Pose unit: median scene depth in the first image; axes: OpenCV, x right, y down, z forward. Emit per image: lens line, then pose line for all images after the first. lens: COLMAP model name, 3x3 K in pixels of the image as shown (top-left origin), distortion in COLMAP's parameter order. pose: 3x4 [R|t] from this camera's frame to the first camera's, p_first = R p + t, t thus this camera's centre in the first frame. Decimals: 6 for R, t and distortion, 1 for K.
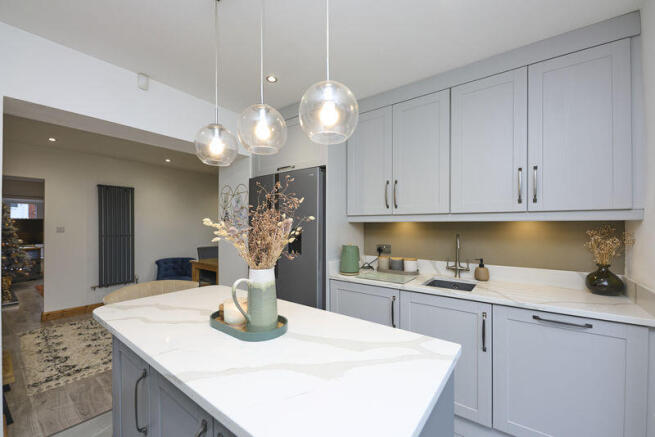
lens RADIAL K [[267.6, 0, 329.2], [0, 267.6, 222.3], [0, 0, 1]] dist [-0.002107, -0.000477]
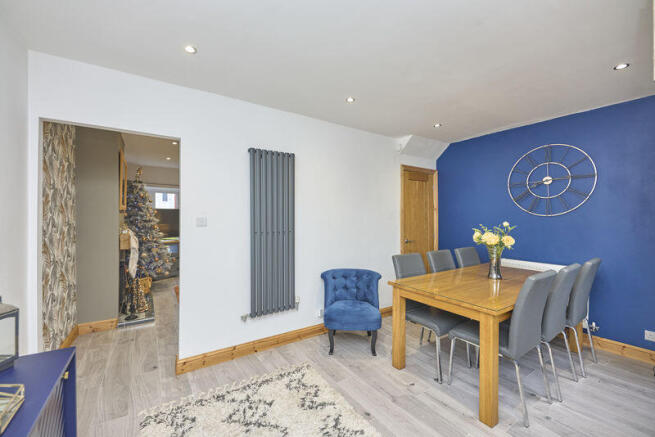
lens RADIAL K [[268.5, 0, 327.5], [0, 268.5, 218.5], [0, 0, 1]] dist [0.001699, 0.000078]
pose [[0.946015, 0.007758, -0.324029, -0.501788], [-0.004891, 0.999941, 0.009663, 0.011576], [0.324085, -0.007556, 0.945998, 0.481627]]
